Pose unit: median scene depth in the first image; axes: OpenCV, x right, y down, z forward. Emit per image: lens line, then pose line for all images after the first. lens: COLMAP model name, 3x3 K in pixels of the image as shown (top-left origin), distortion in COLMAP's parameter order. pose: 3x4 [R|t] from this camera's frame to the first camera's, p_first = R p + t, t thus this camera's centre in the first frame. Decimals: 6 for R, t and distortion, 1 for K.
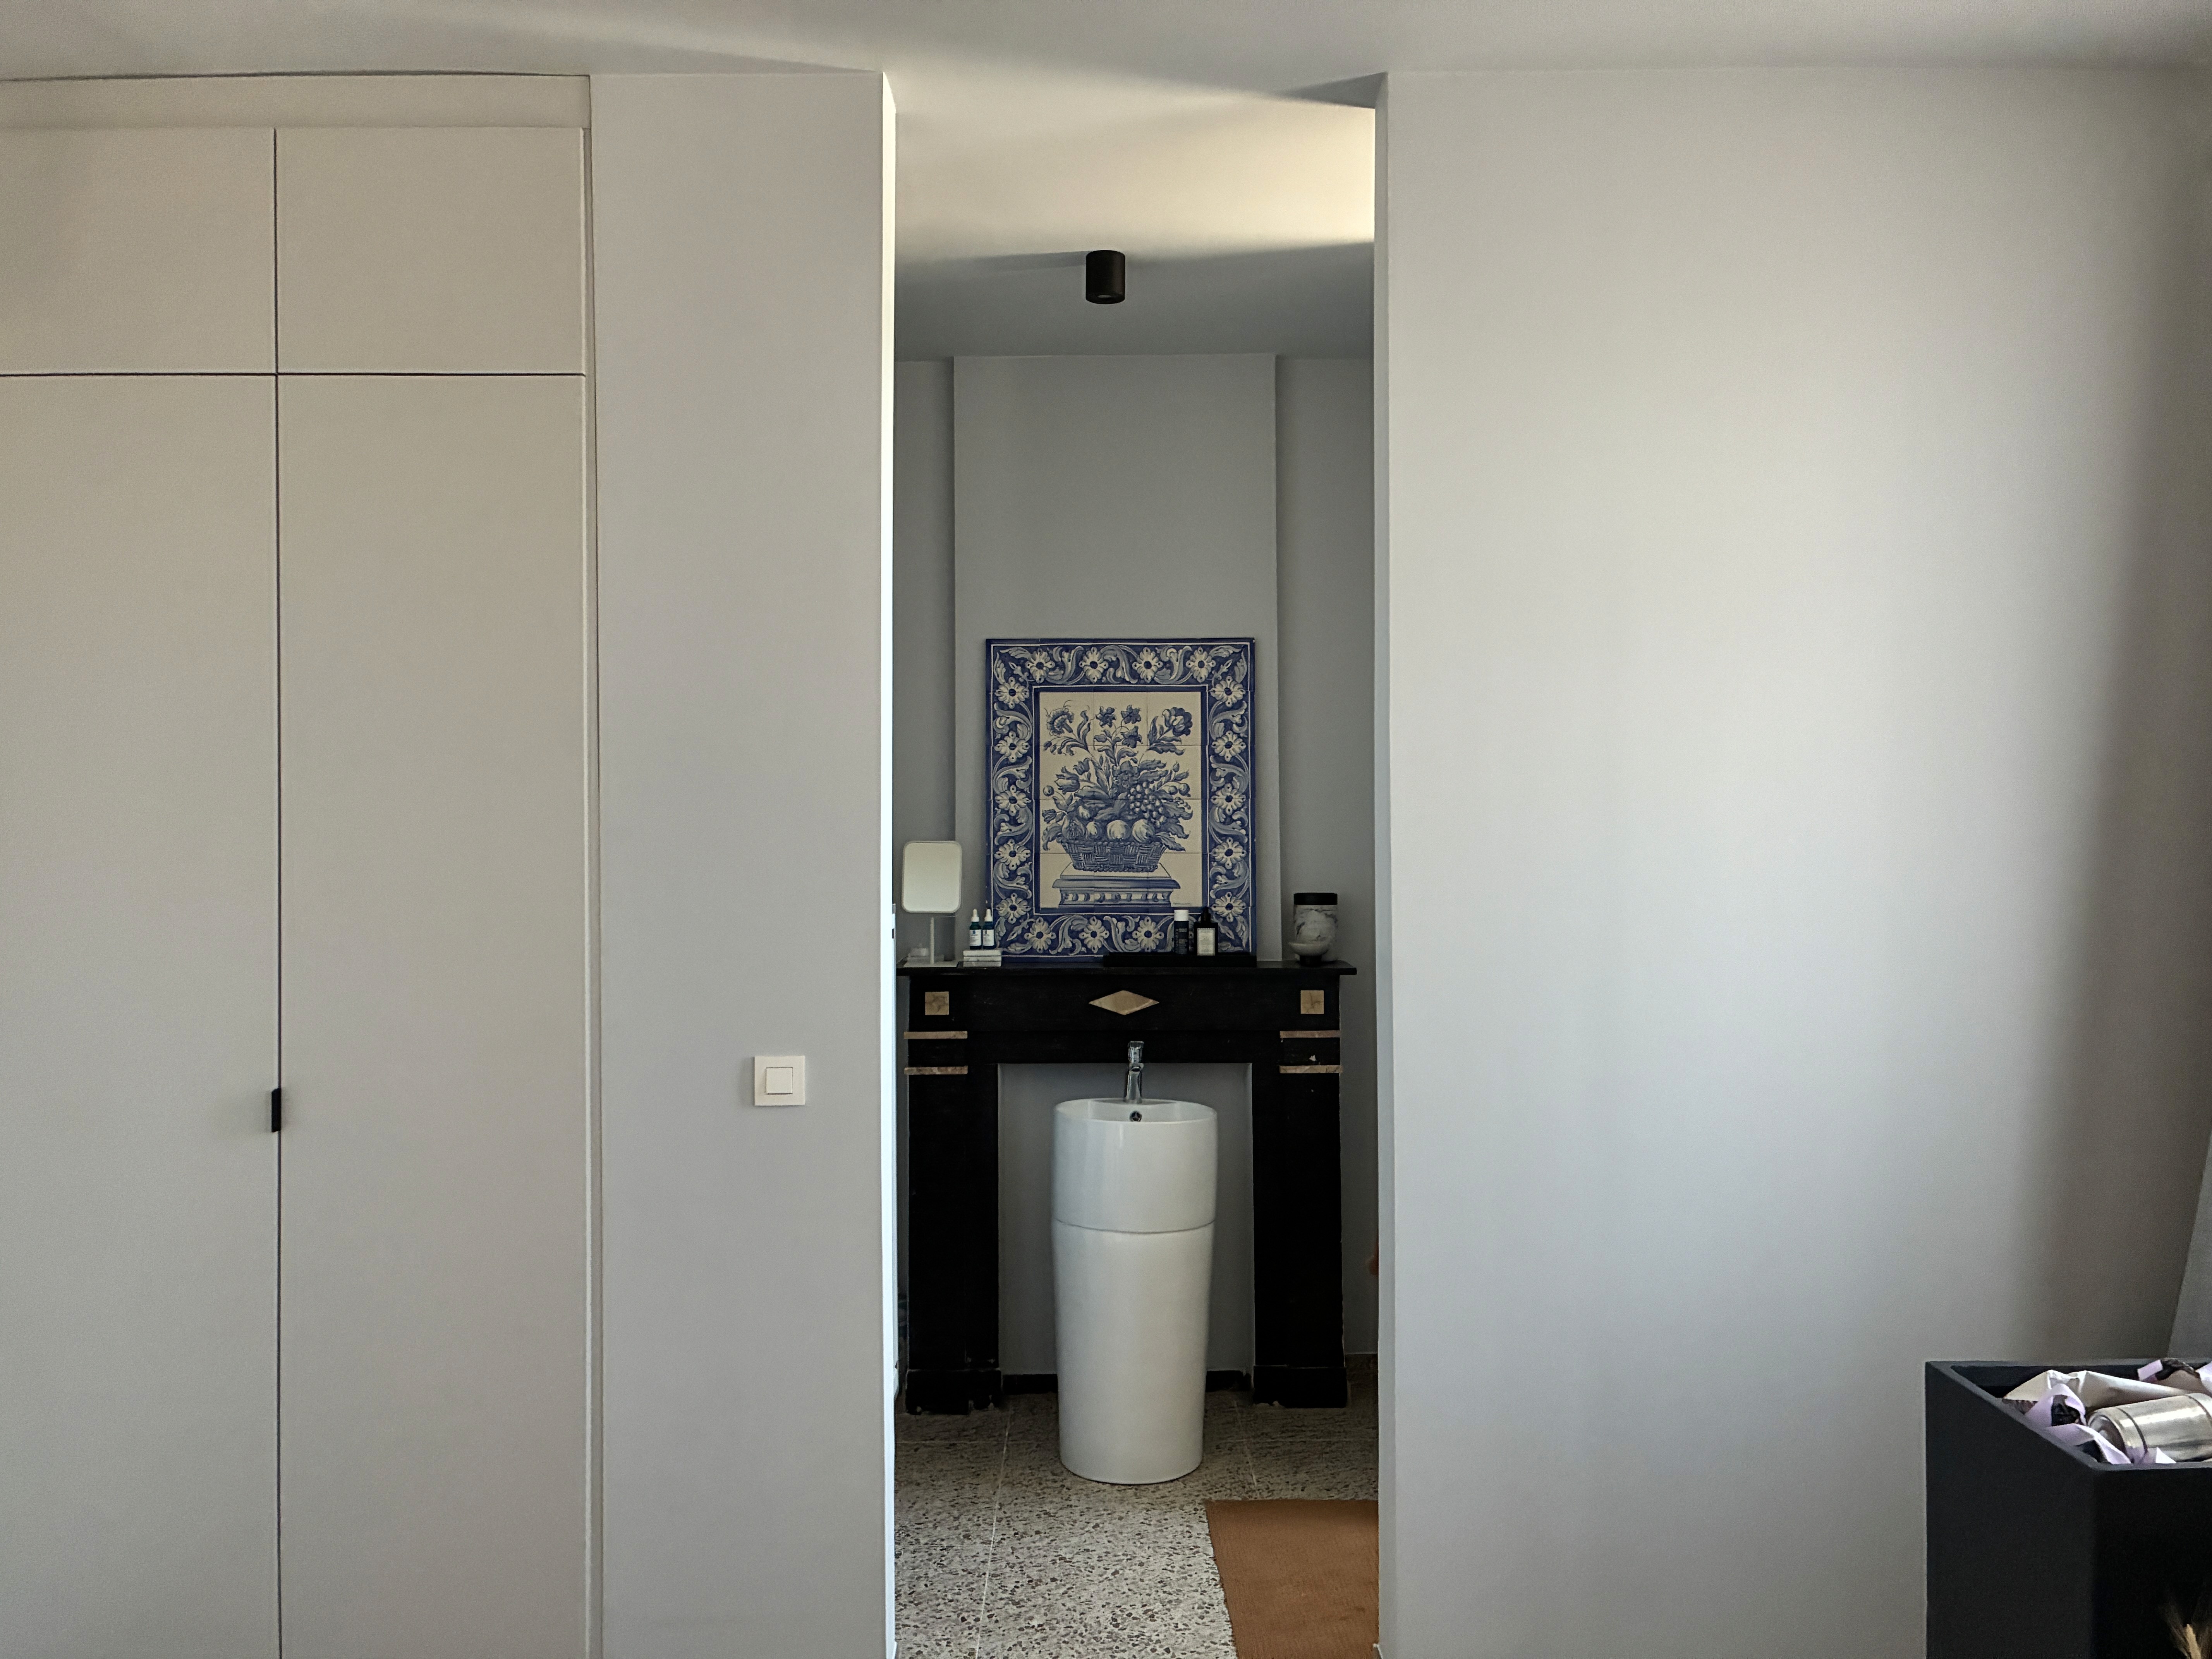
lens RADIAL K [[1660.7, 0, 1122.3], [0, 1660.7, 814.7], [0, 0, 1]] dist [0.046756, -0.063401]
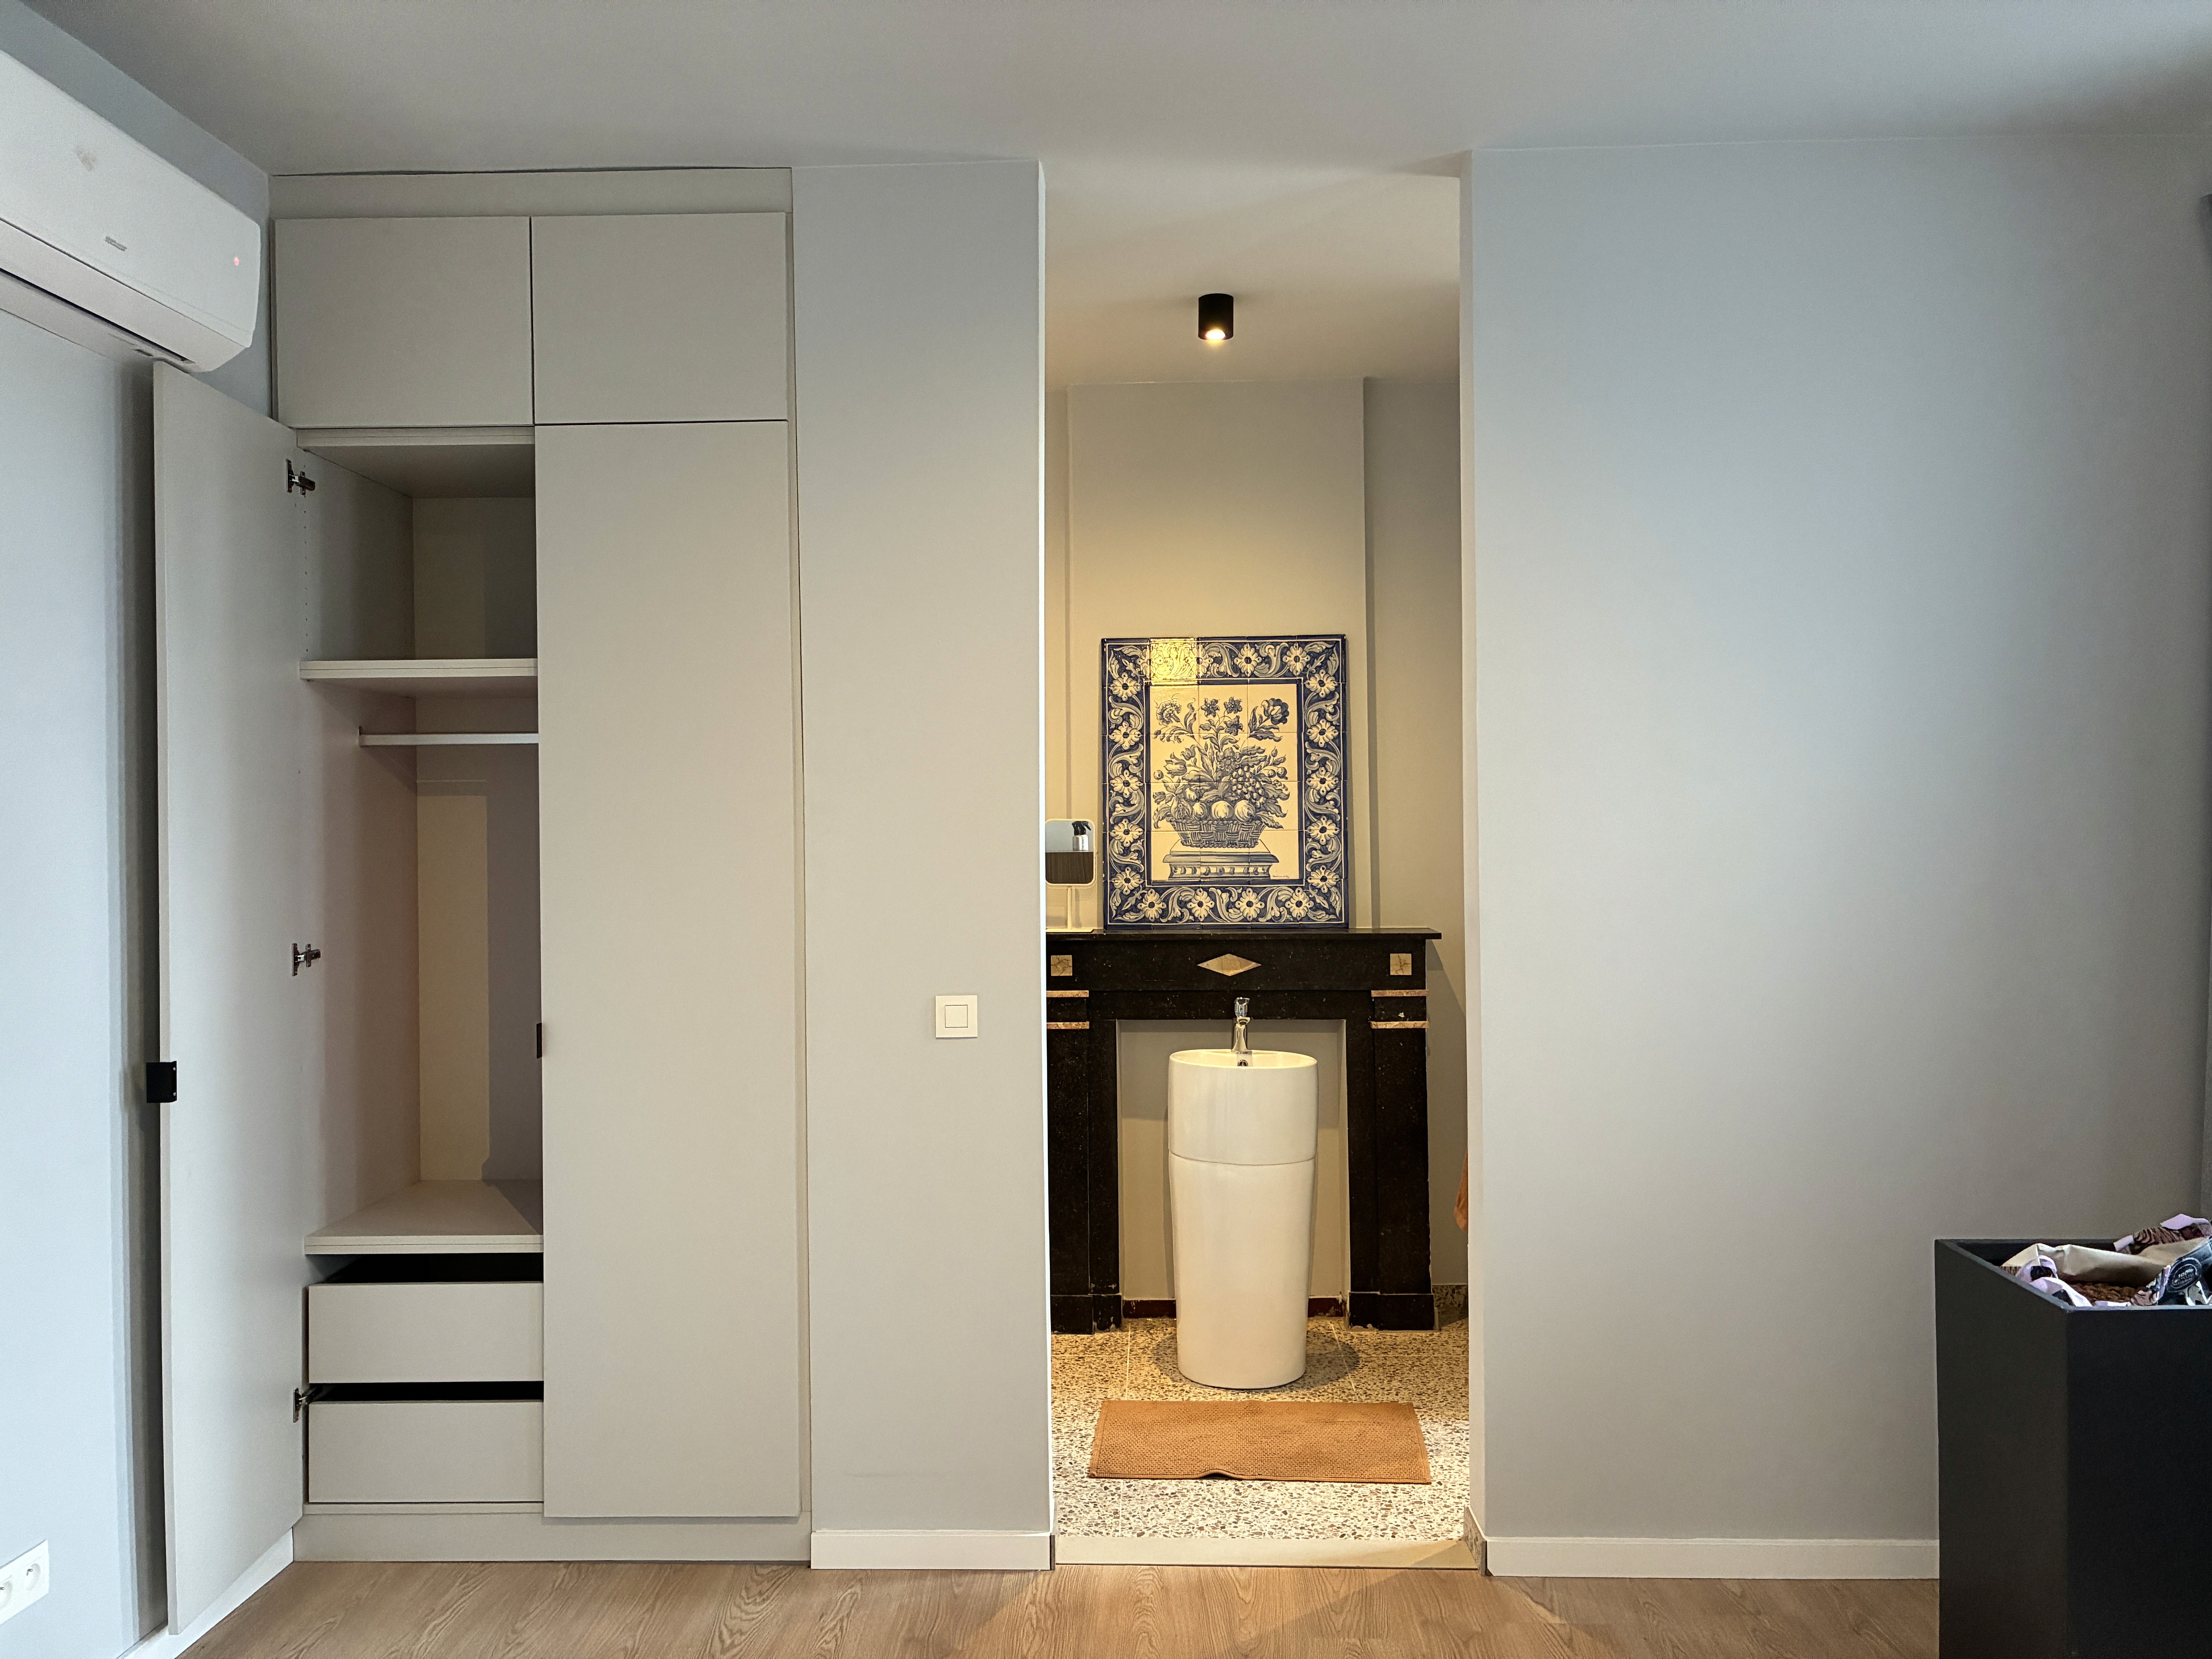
lens RADIAL K [[1660.7, 0, 1123.8], [0, 1660.7, 822.6], [0, 0, 1]] dist [0.046756, -0.063401]
pose [[0.999226, -0.006374, -0.038822, -0.025030], [0.006675, 0.999949, 0.007640, 0.008807], [0.038771, -0.007893, 0.999217, -0.107016]]
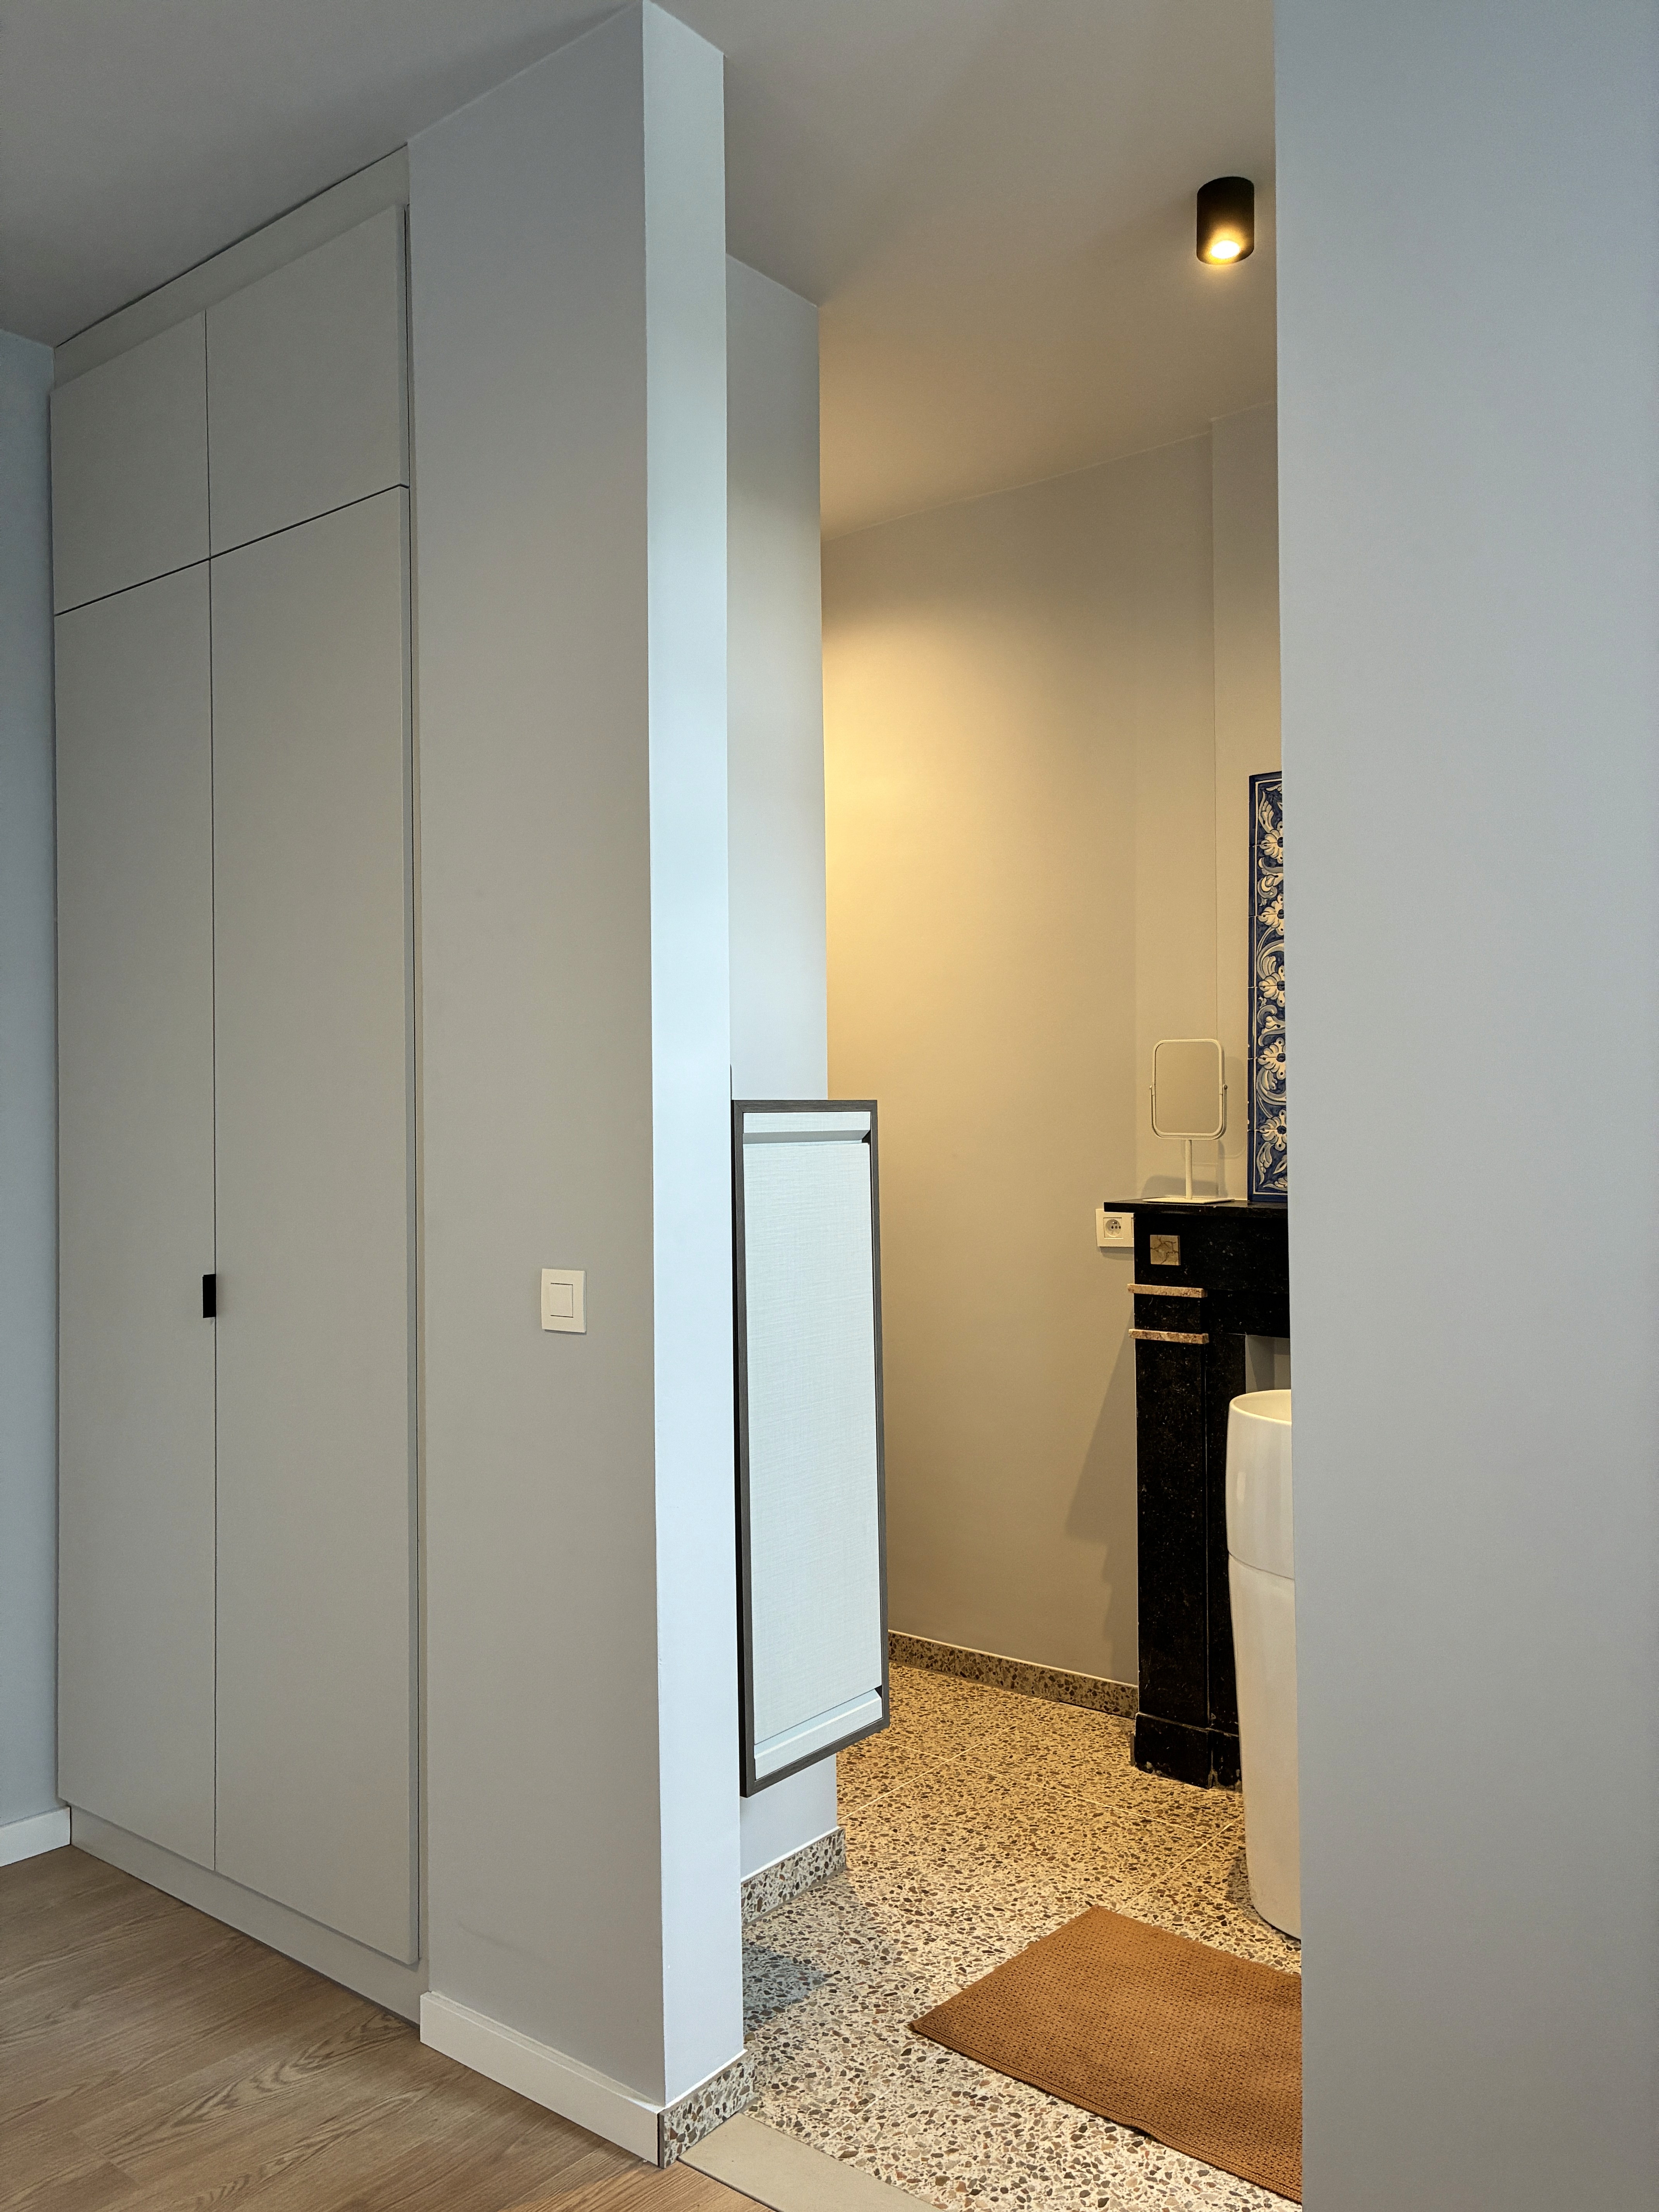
lens RADIAL K [[1660.7, 0, 826.1], [0, 1660.7, 1113.0], [0, 0, 1]] dist [0.046756, -0.063401]
pose [[0.772688, -0.005961, -0.634758, 0.252319], [0.012689, 0.999901, 0.006056, 0.041393], [0.634659, -0.012734, 0.772687, 0.290054]]
